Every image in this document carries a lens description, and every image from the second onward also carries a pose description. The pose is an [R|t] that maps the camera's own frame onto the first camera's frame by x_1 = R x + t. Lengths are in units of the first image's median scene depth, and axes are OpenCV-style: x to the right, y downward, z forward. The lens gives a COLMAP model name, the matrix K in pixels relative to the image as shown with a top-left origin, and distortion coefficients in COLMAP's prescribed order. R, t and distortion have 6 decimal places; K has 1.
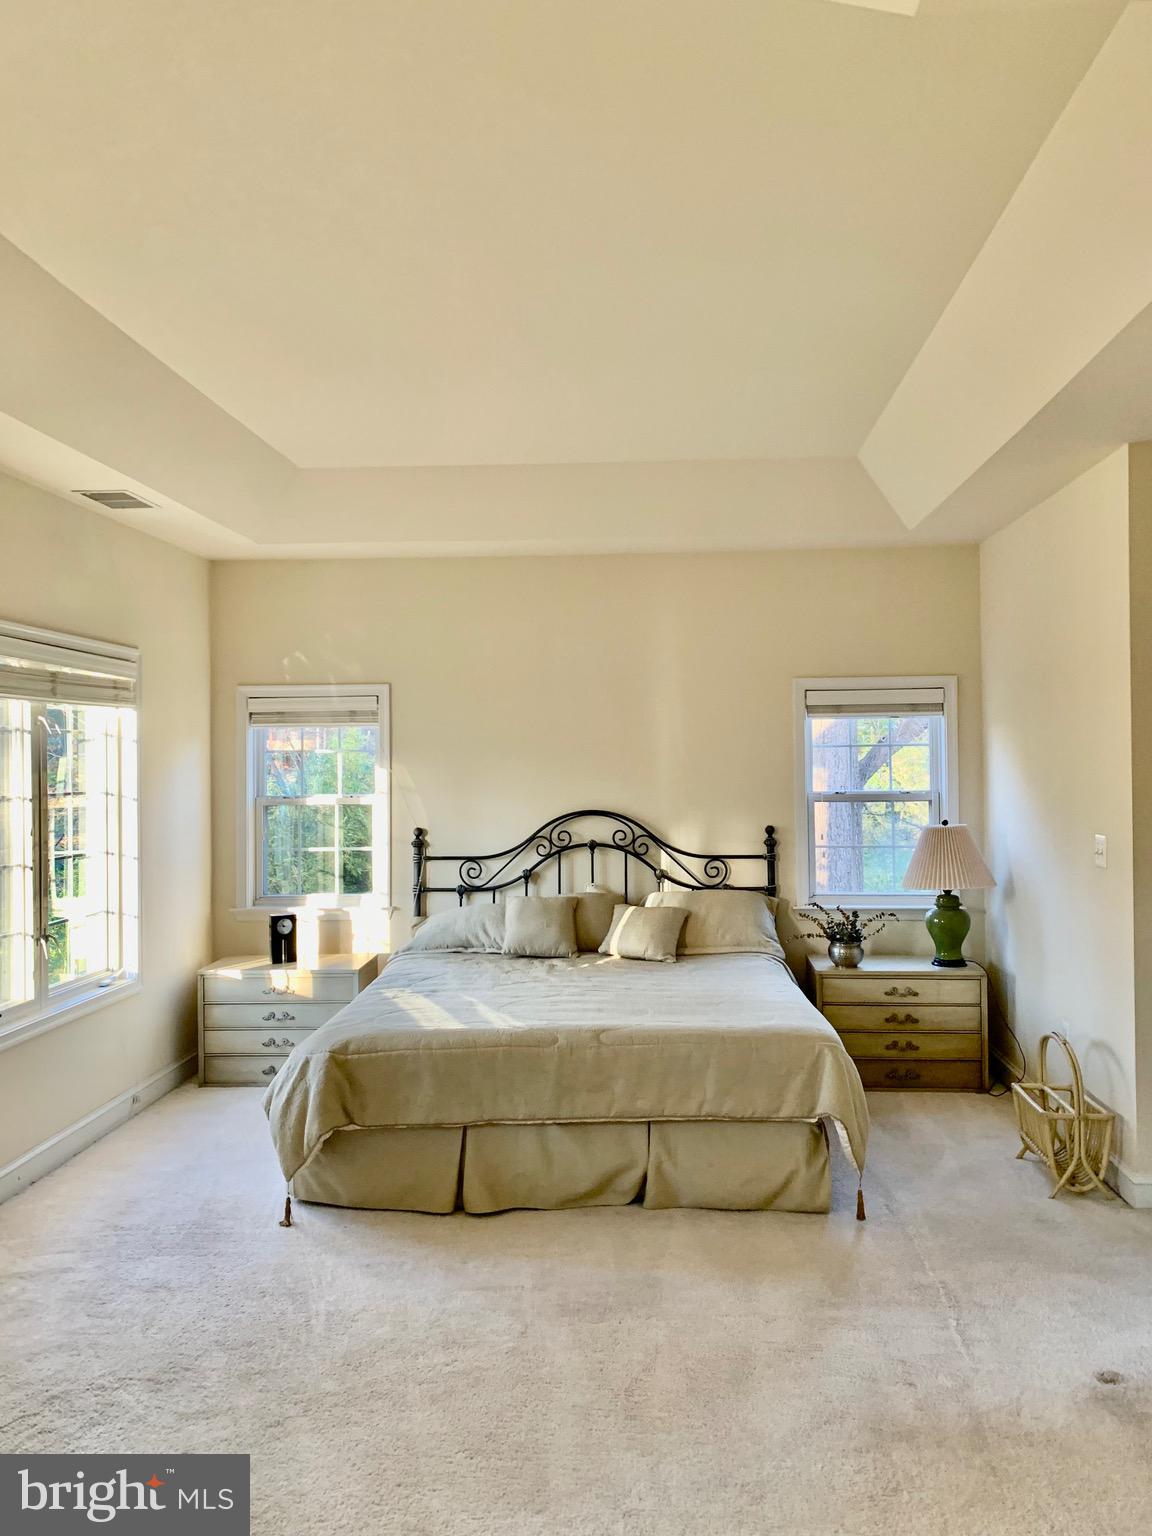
lens RADIAL K [[1175.1, 0, 582.2], [0, 1175.1, 758.6], [0, 0, 1]] dist [0.039718, -0.031345]
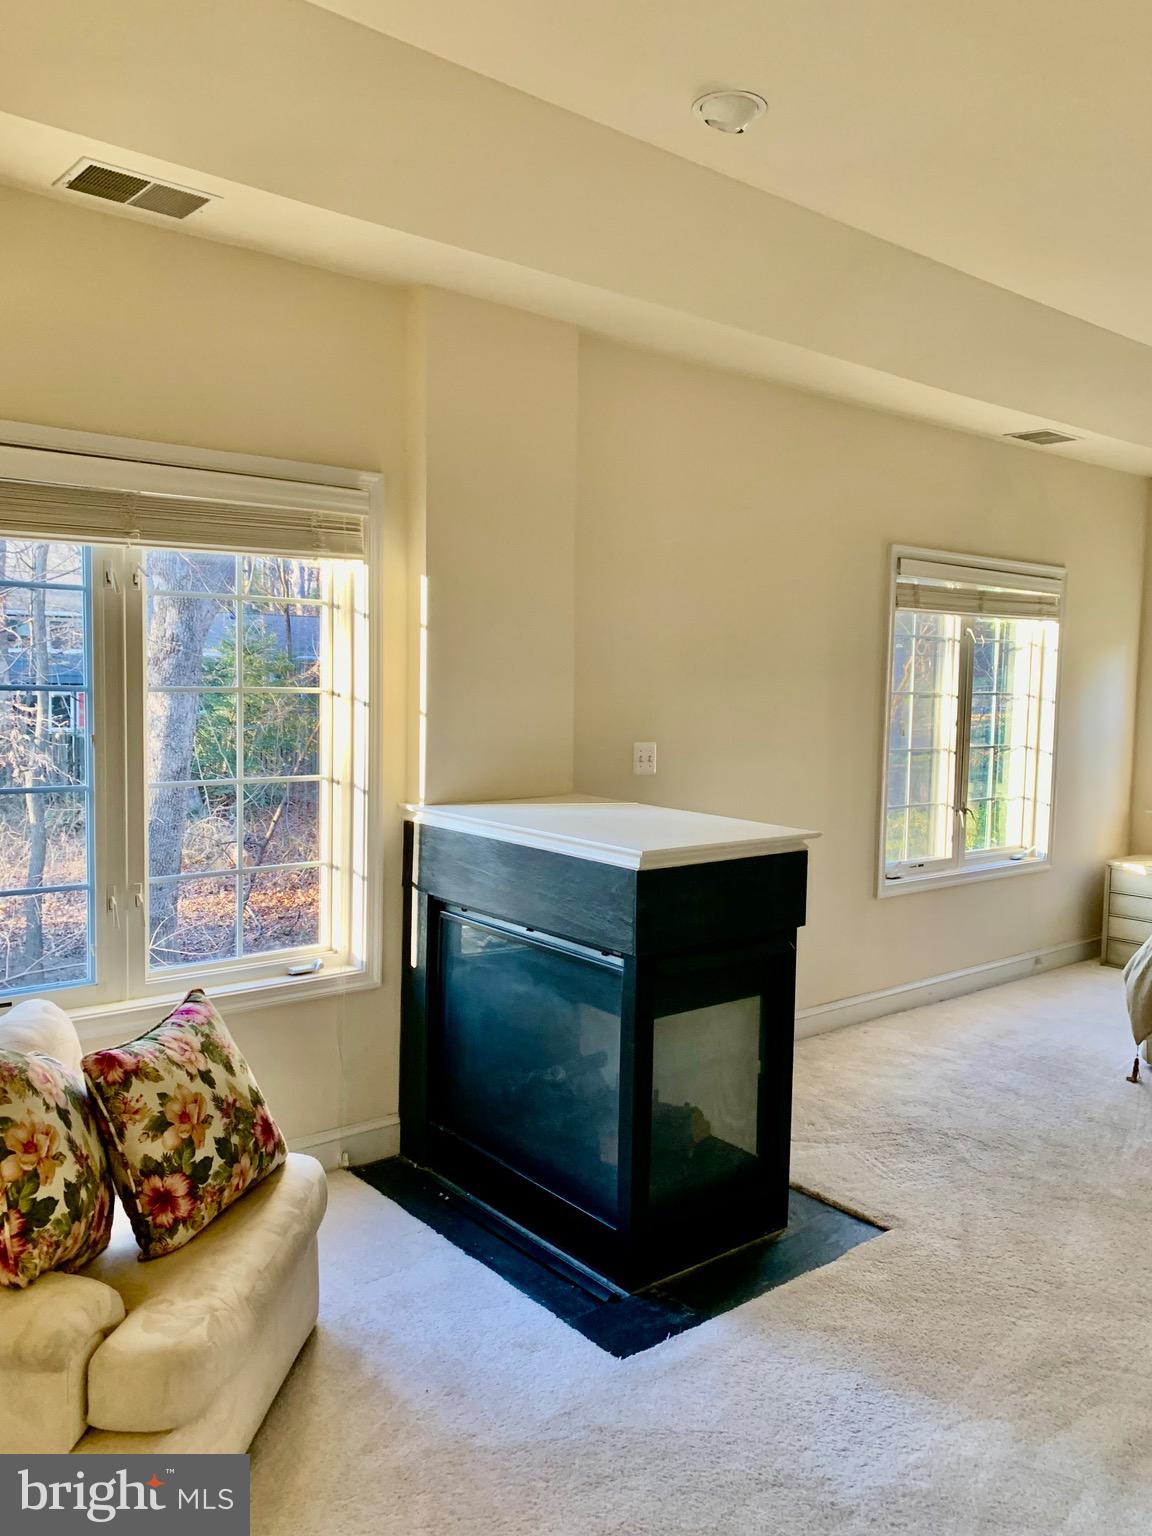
lens RADIAL K [[1175.1, 0, 582.2], [0, 1175.1, 758.6], [0, 0, 1]] dist [0.039718, -0.031345]
pose [[0.682367, 0.076570, -0.726989, 0.163157], [-0.023334, 0.996274, 0.083031, 0.006087], [0.730638, -0.039694, 0.681611, -0.120402]]
